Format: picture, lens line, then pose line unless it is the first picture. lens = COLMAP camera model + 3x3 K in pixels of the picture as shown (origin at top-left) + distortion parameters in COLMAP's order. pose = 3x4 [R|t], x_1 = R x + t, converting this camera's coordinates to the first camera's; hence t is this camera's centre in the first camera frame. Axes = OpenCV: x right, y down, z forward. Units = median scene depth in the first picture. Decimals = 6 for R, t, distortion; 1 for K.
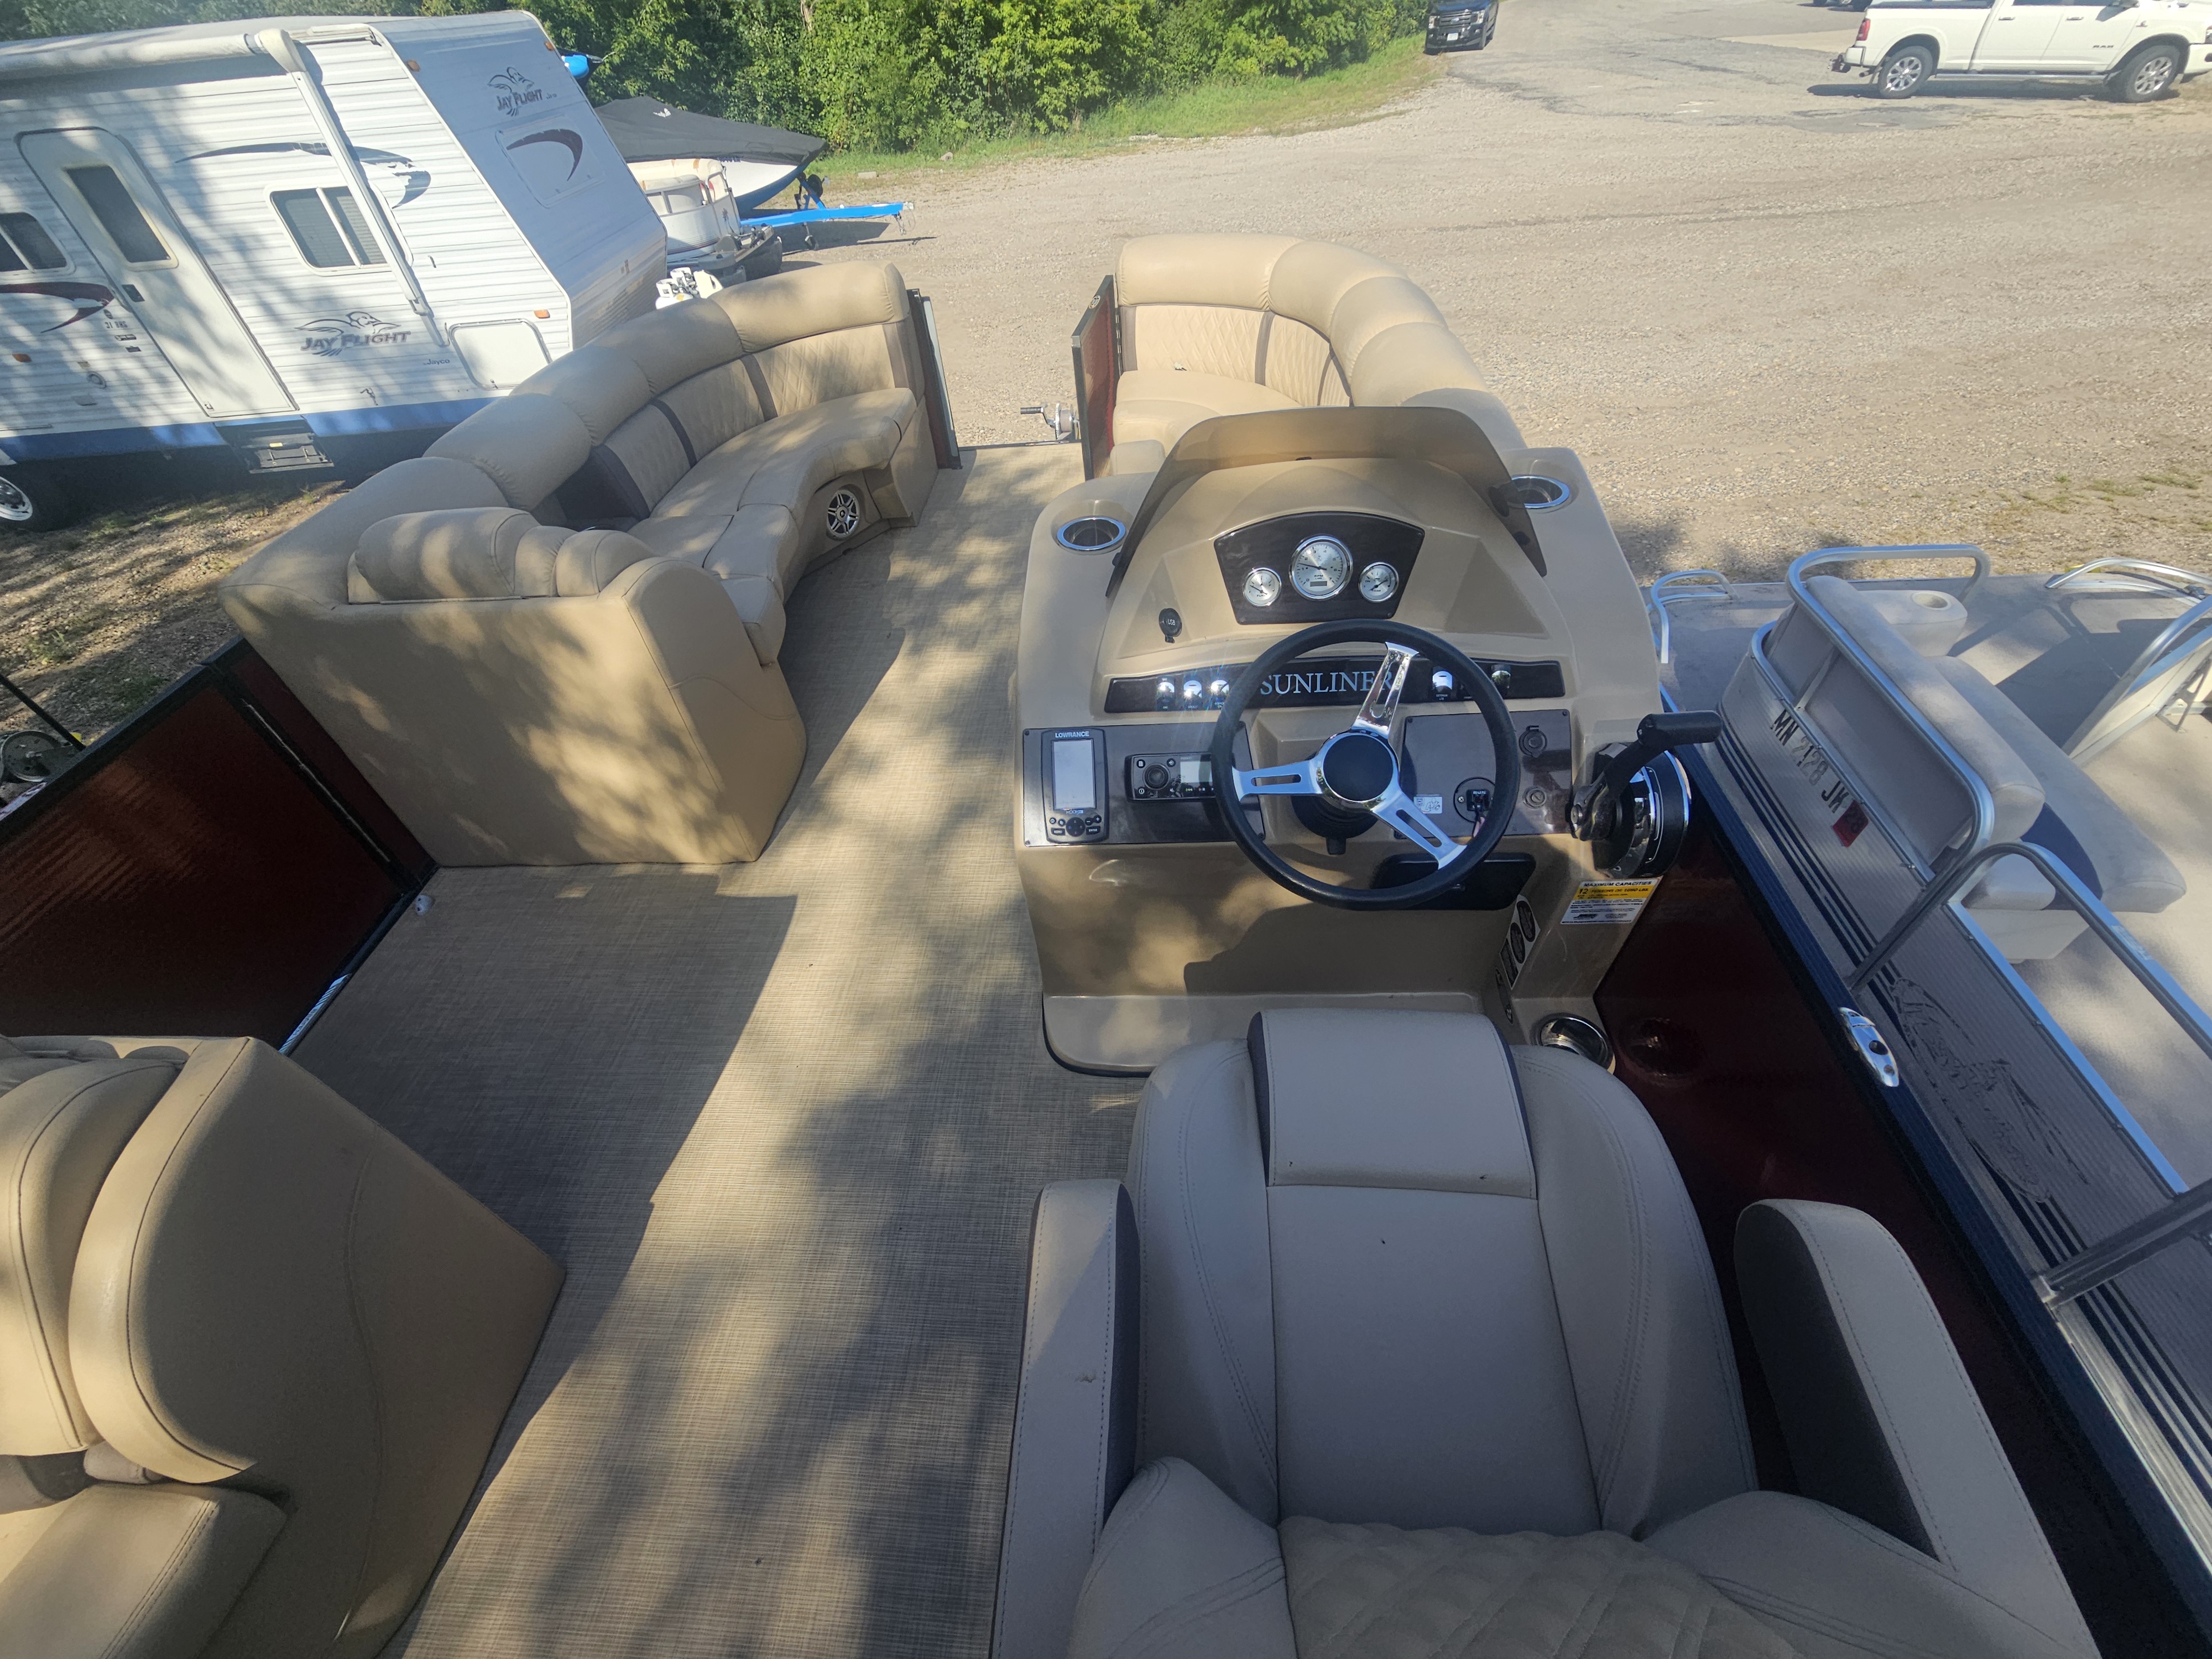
lens RADIAL K [[907.0, 0, 1100.4], [0, 907.0, 836.3], [0, 0, 1]] dist [0.001345, -0.000665]
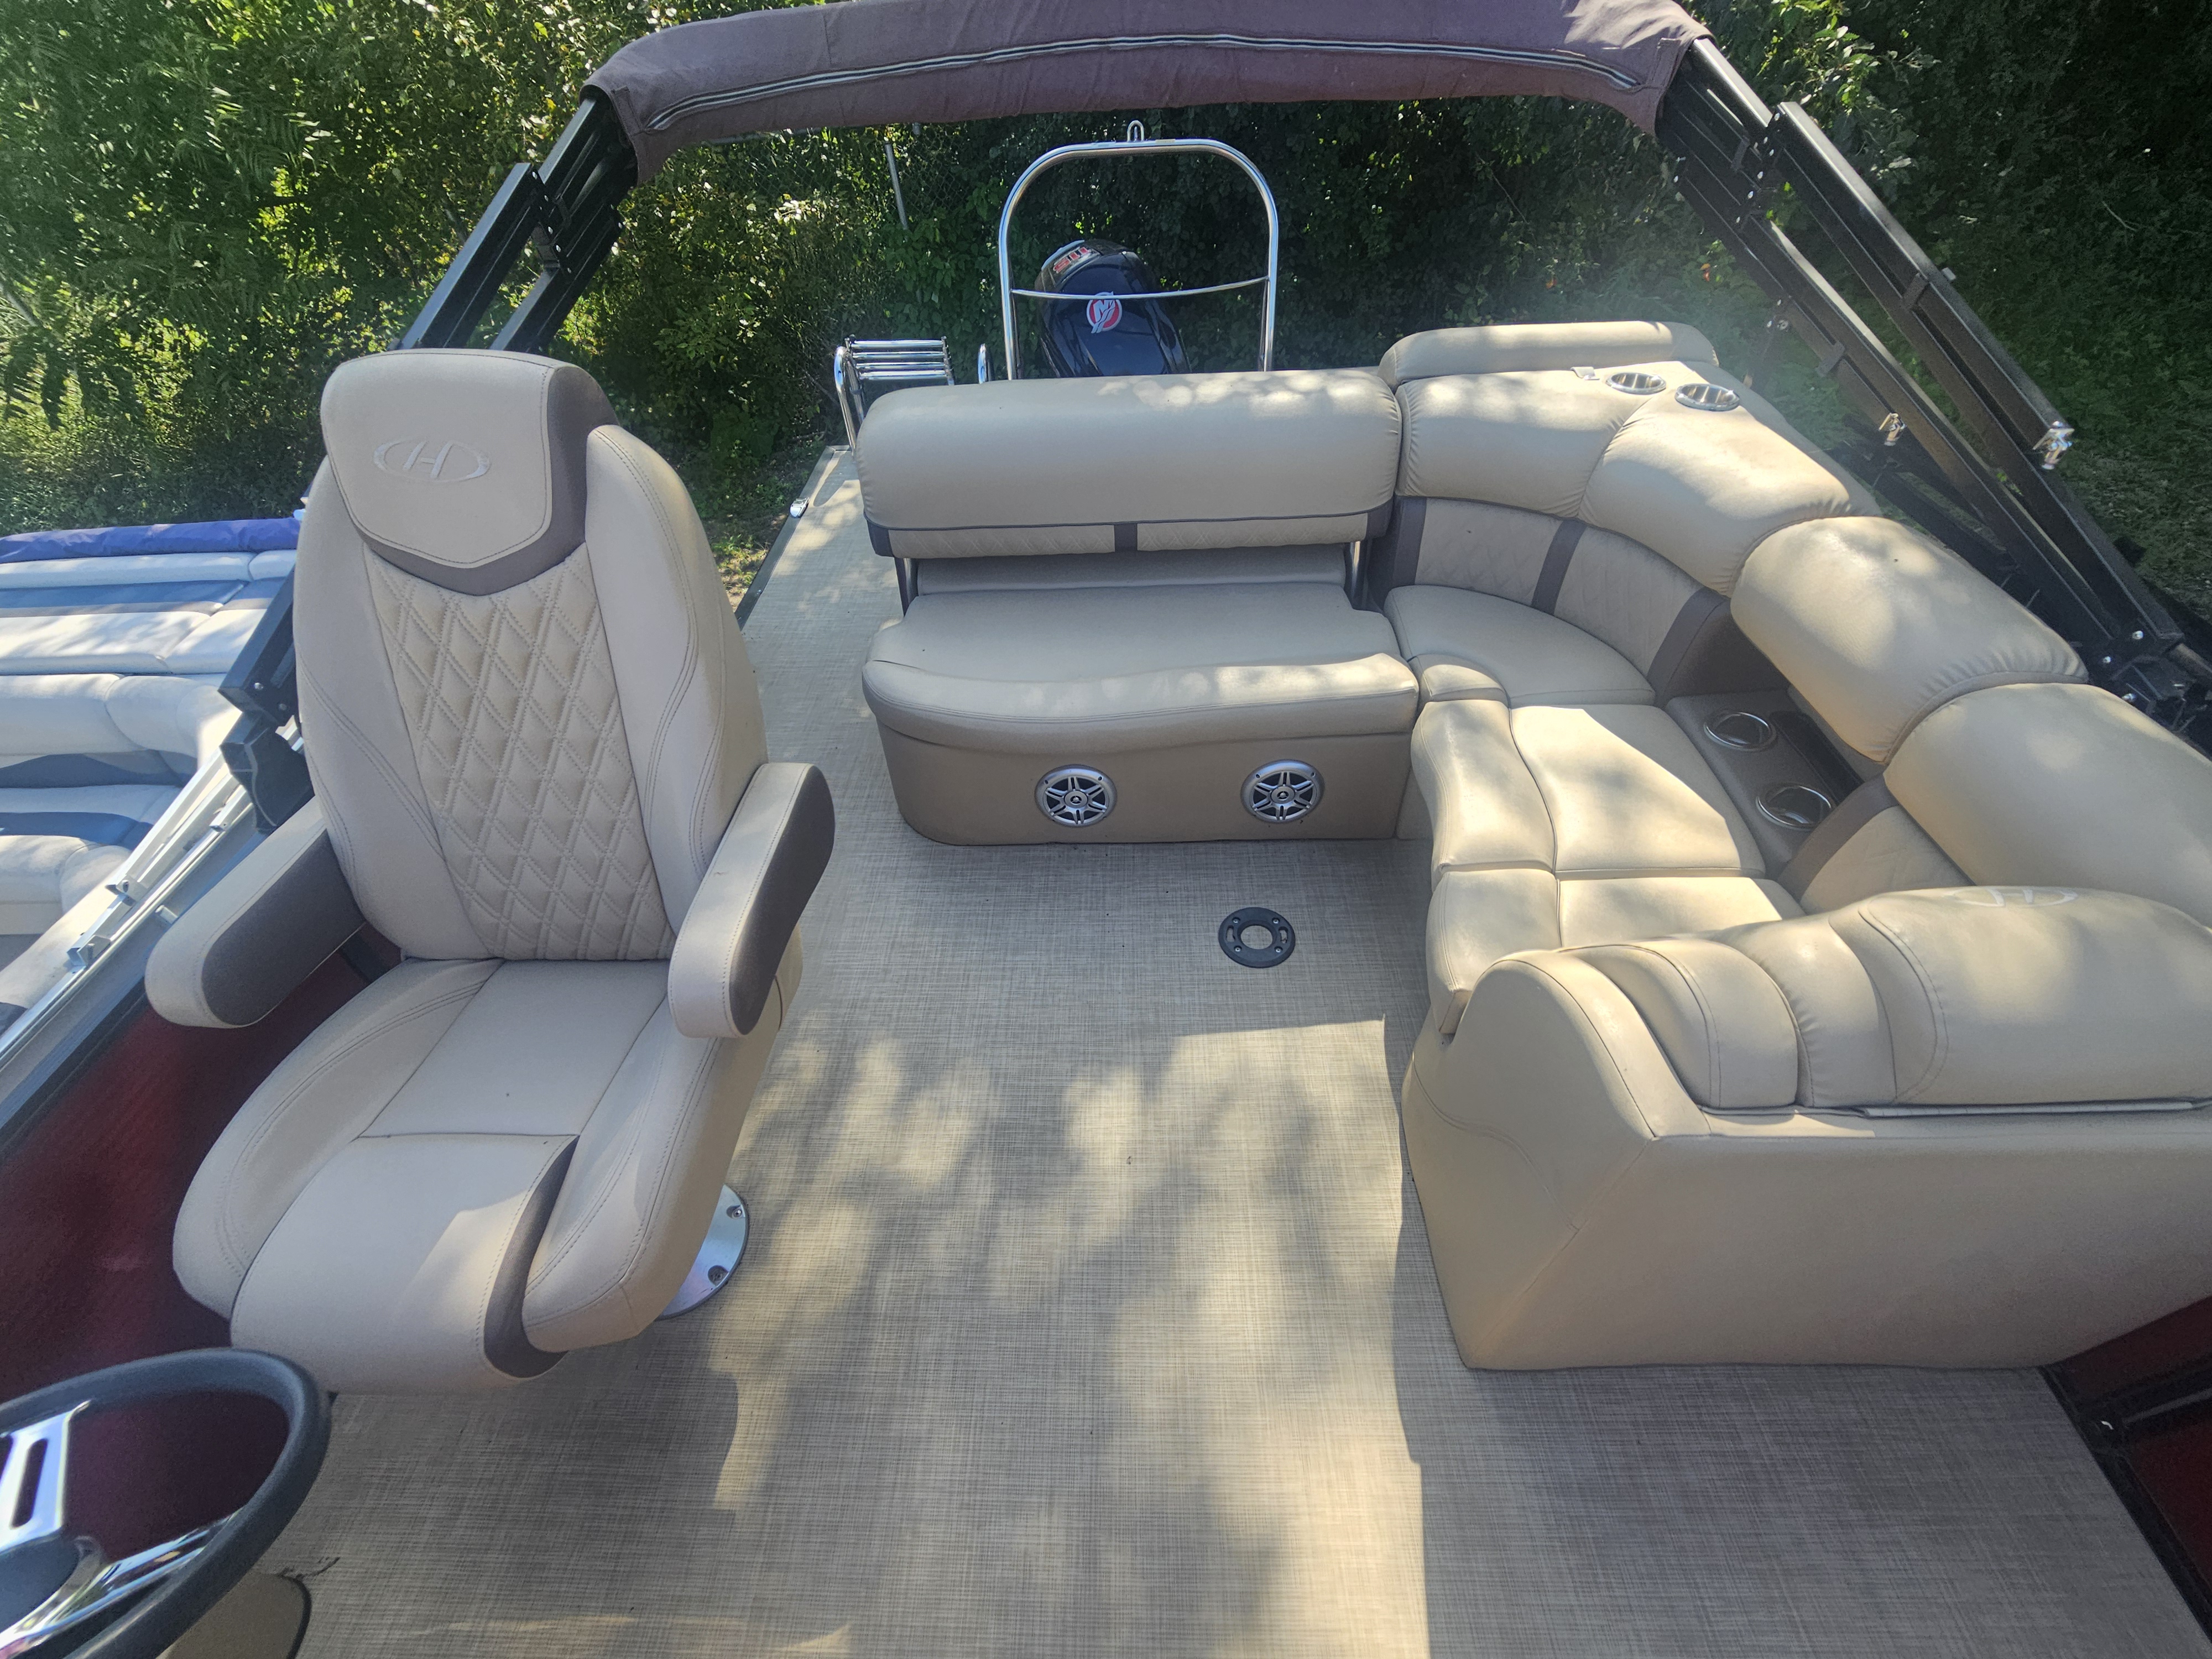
lens RADIAL K [[907.0, 0, 1104.3], [0, 907.0, 836.6], [0, 0, 1]] dist [0.001345, -0.000665]
pose [[-0.991572, 0.118859, 0.051558, -0.157260], [0.050216, -0.014258, 0.998637, -0.190247], [0.119432, 0.992809, 0.008169, 0.197725]]
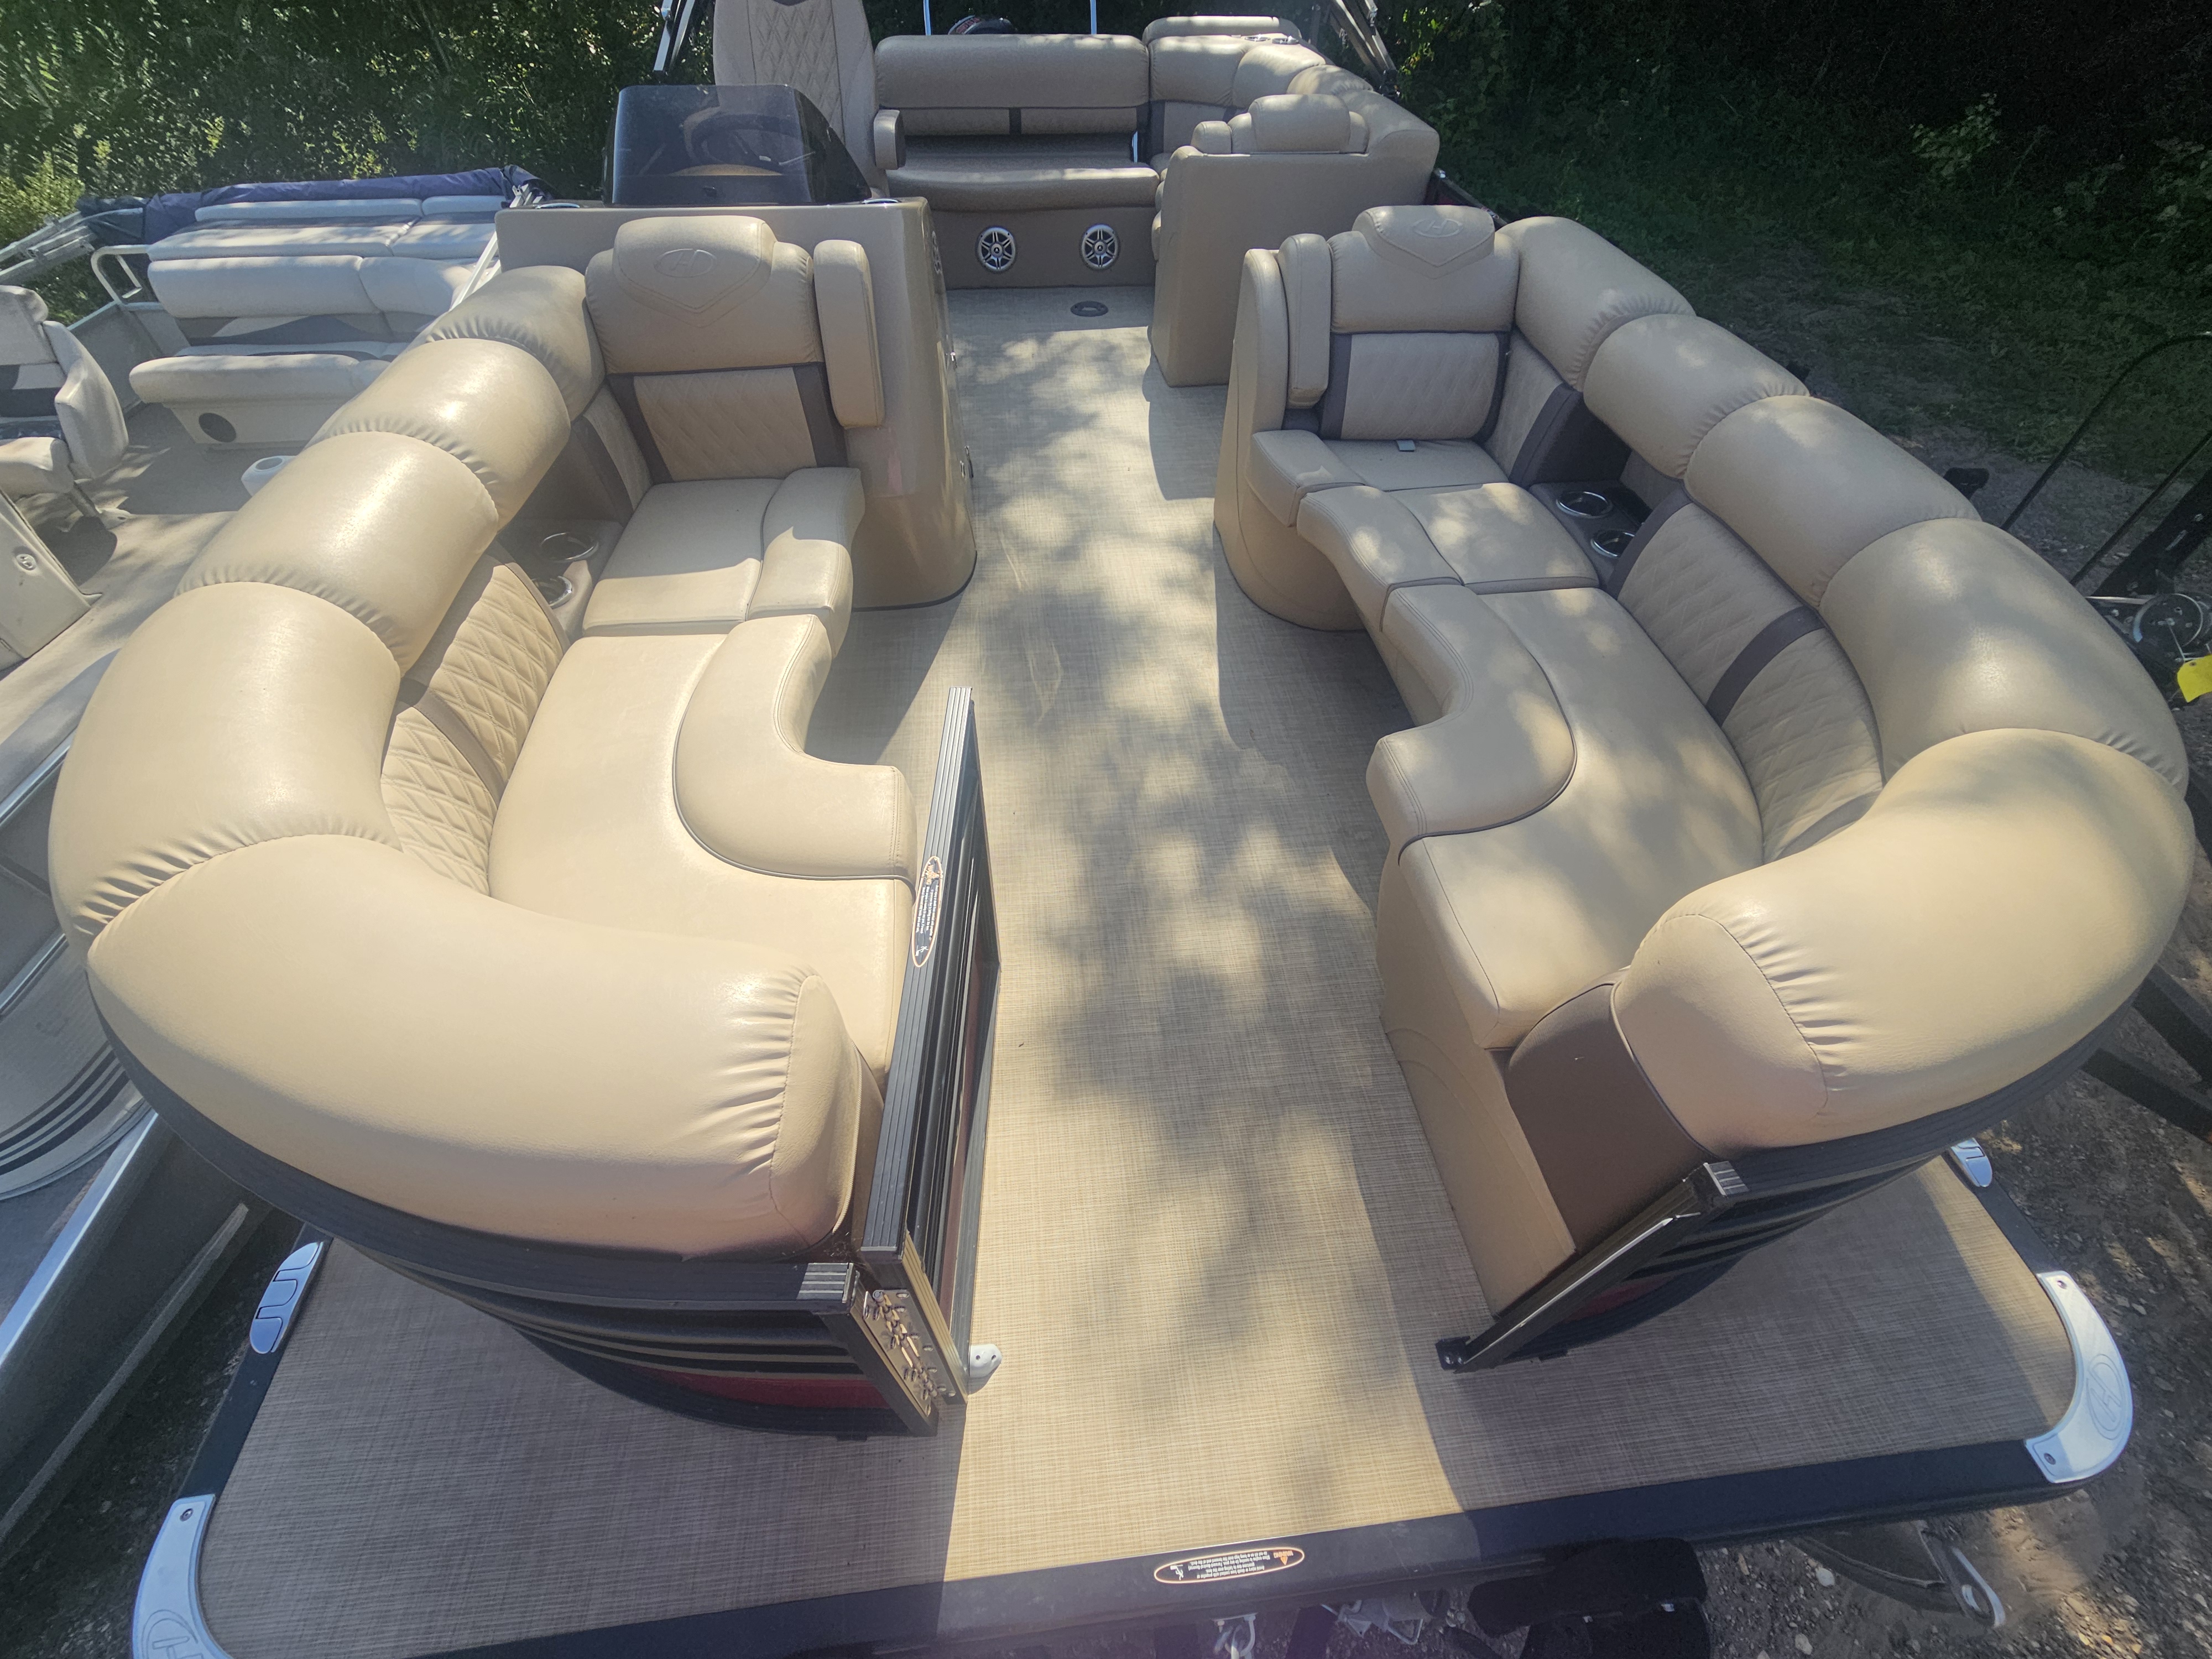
lens RADIAL K [[907.0, 0, 1106.5], [0, 907.0, 836.8], [0, 0, 1]] dist [0.001345, -0.000665]
pose [[-0.983804, 0.168742, -0.060458, -0.048000], [-0.070176, -0.052228, 0.996166, -0.834665], [0.164937, 0.984276, 0.063224, 0.890214]]
